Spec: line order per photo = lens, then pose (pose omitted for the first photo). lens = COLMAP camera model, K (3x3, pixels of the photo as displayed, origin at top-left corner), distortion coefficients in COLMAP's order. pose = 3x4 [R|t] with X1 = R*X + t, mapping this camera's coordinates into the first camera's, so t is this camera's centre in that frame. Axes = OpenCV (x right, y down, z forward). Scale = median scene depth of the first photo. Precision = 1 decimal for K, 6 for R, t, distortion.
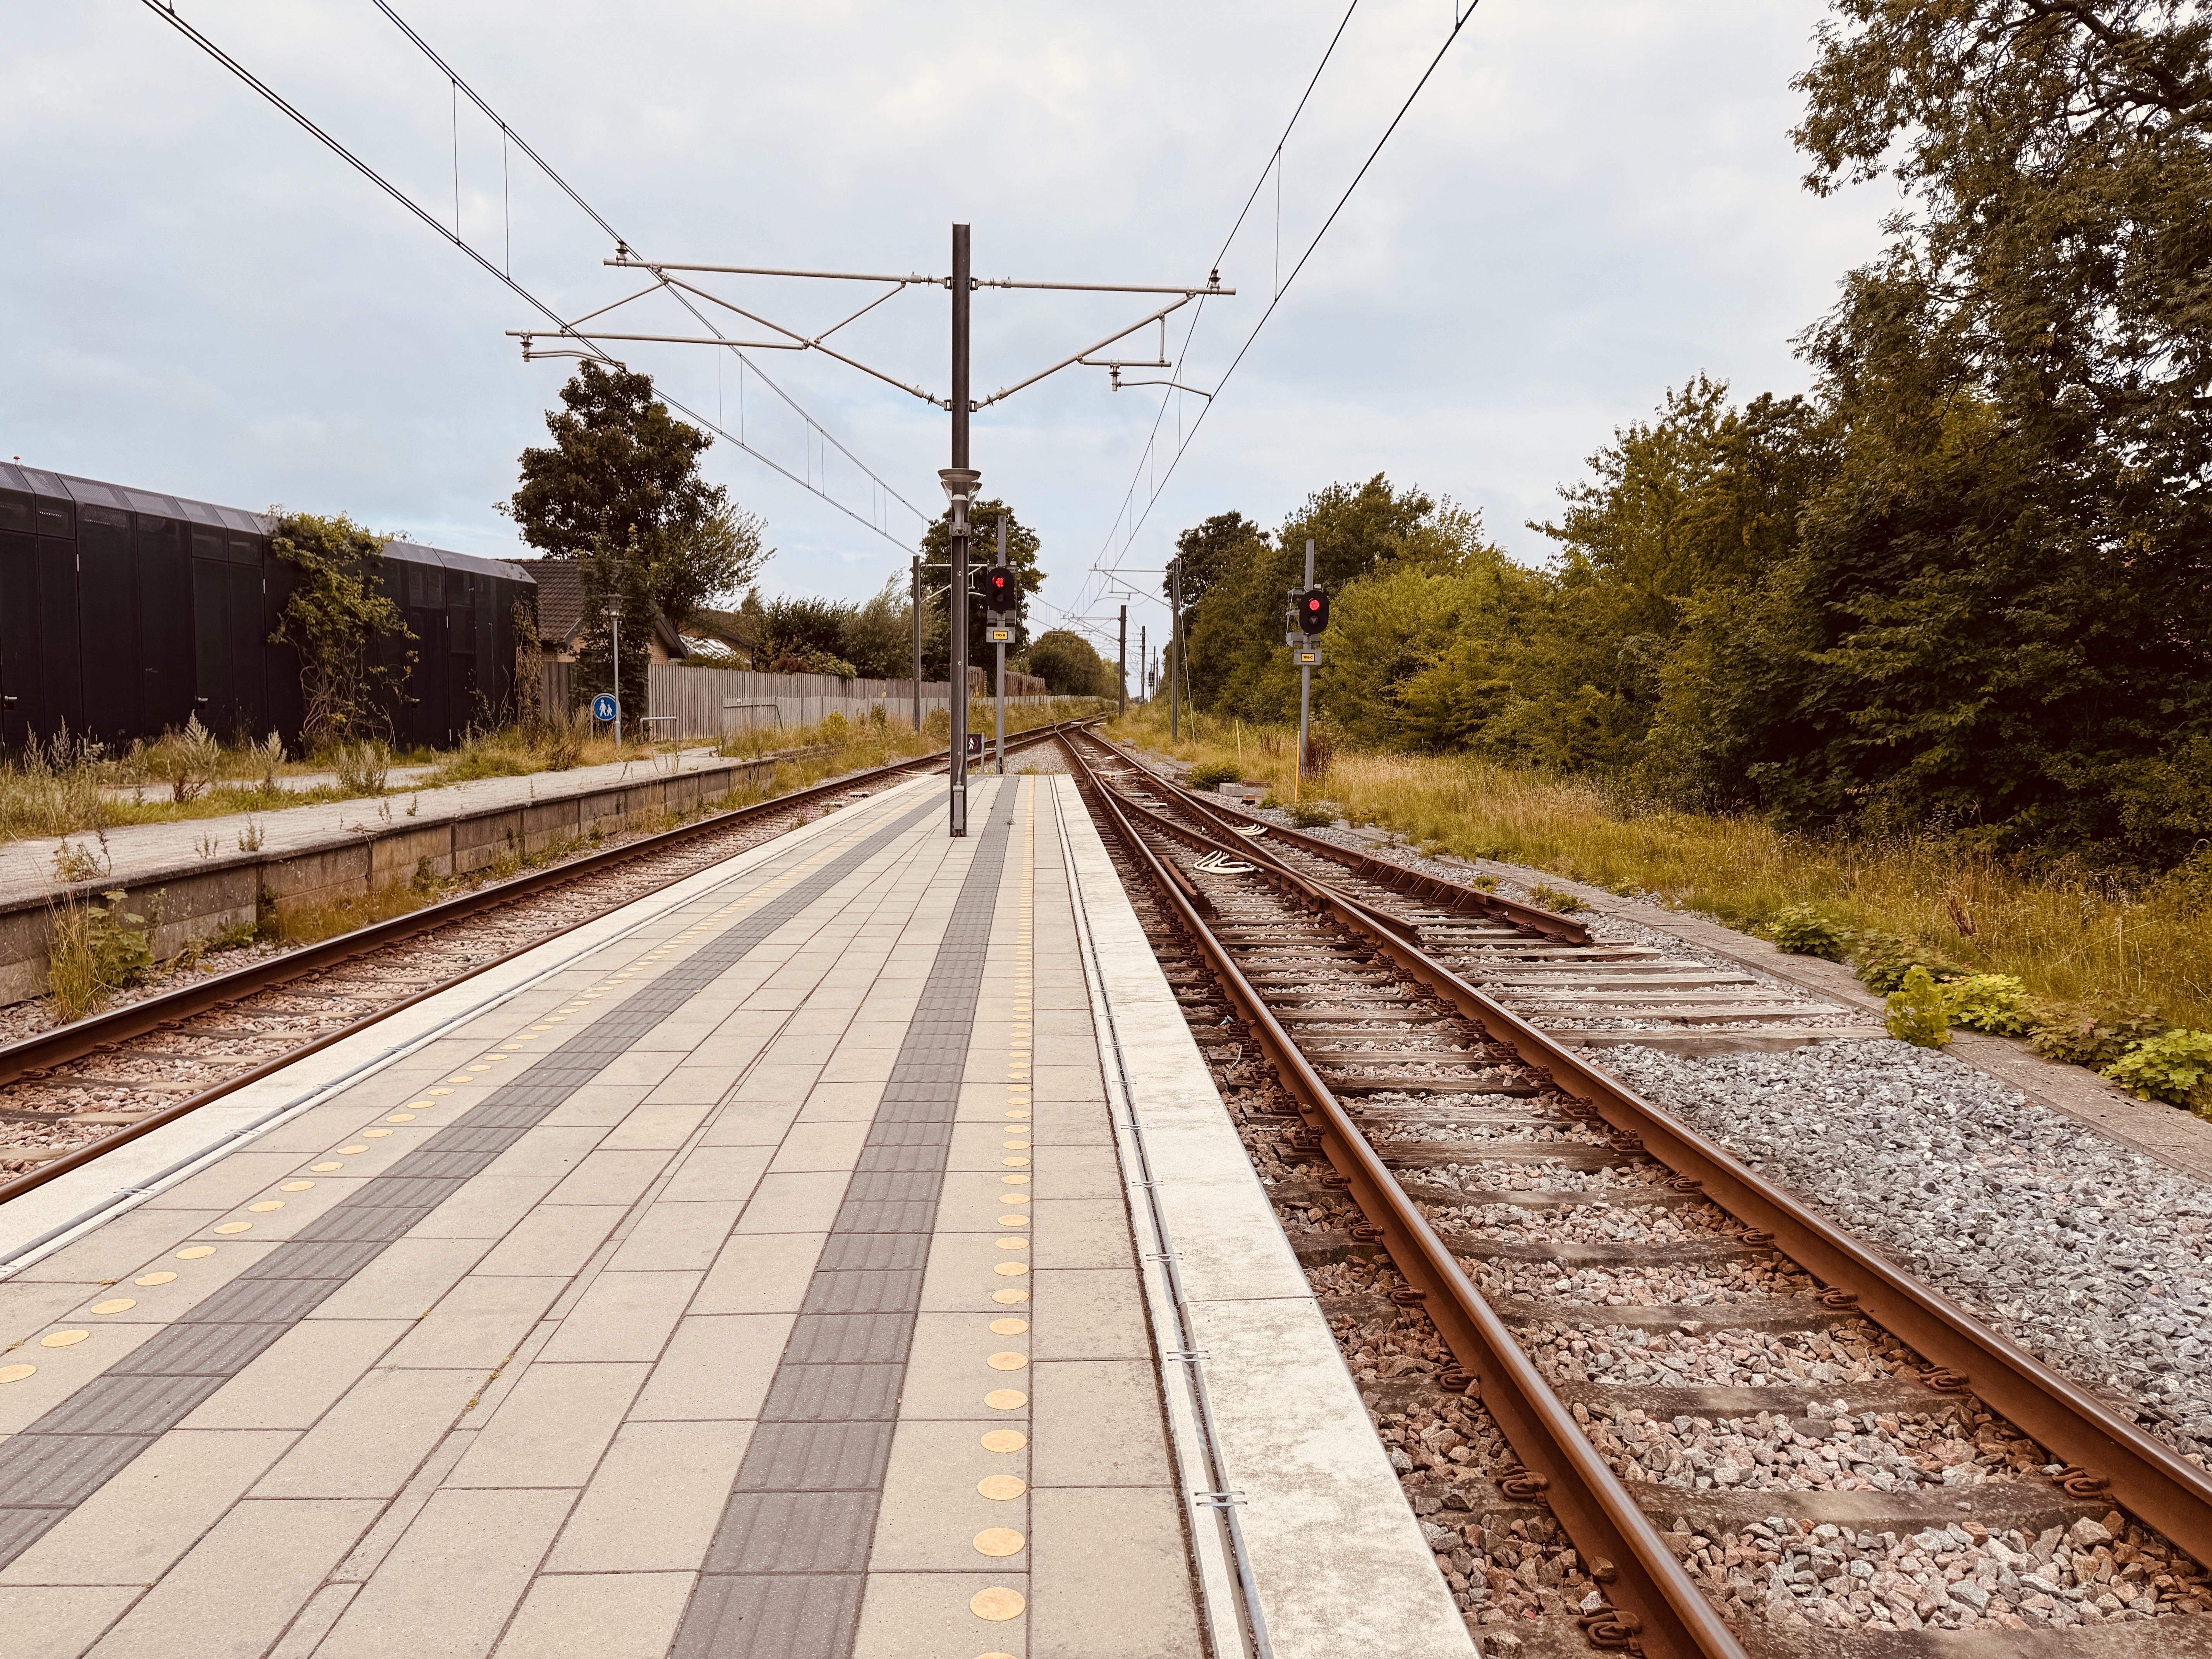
lens RADIAL K [[1565.5, 0, 1106.1], [0, 1565.5, 830.2], [0, 0, 1]] dist [0.057282, -0.054772]
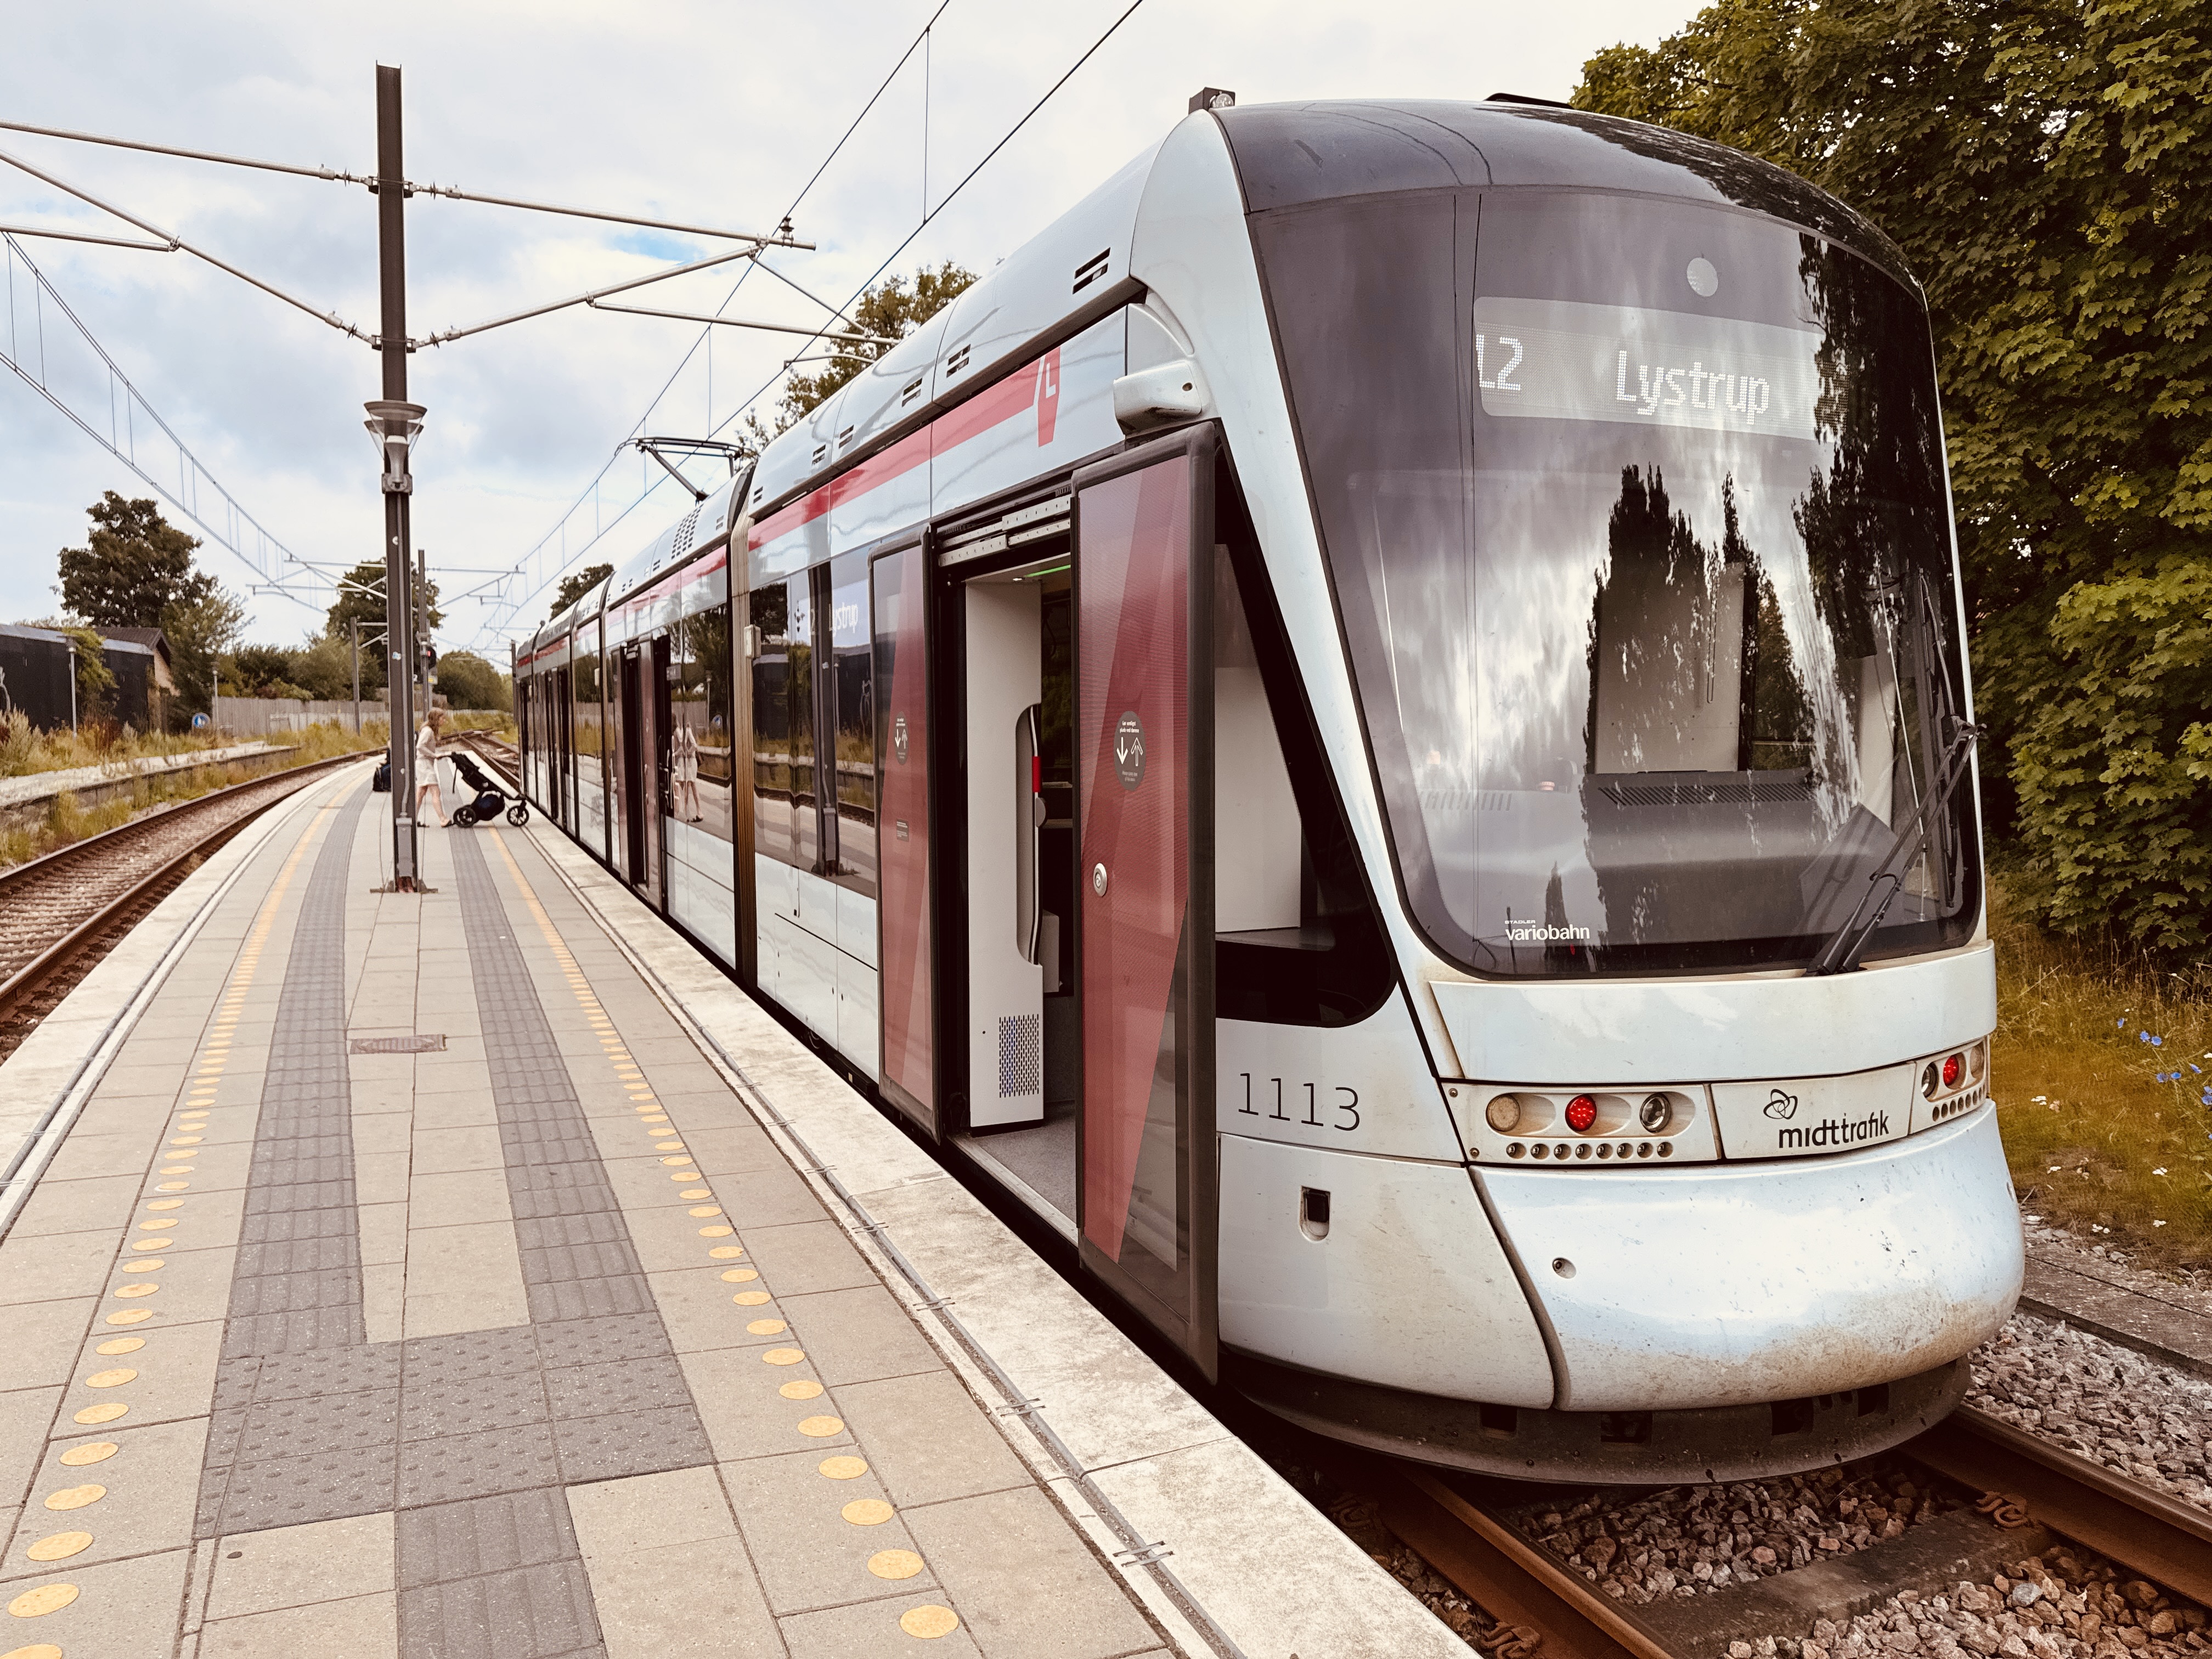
lens RADIAL K [[1565.5, 0, 1110.6], [0, 1565.5, 832.4], [0, 0, 1]] dist [0.057282, -0.054772]
pose [[0.936021, -0.041270, 0.349517, 0.019948], [0.042960, 0.999073, 0.002917, 0.060491], [-0.349314, 0.012285, 0.936925, -0.719802]]
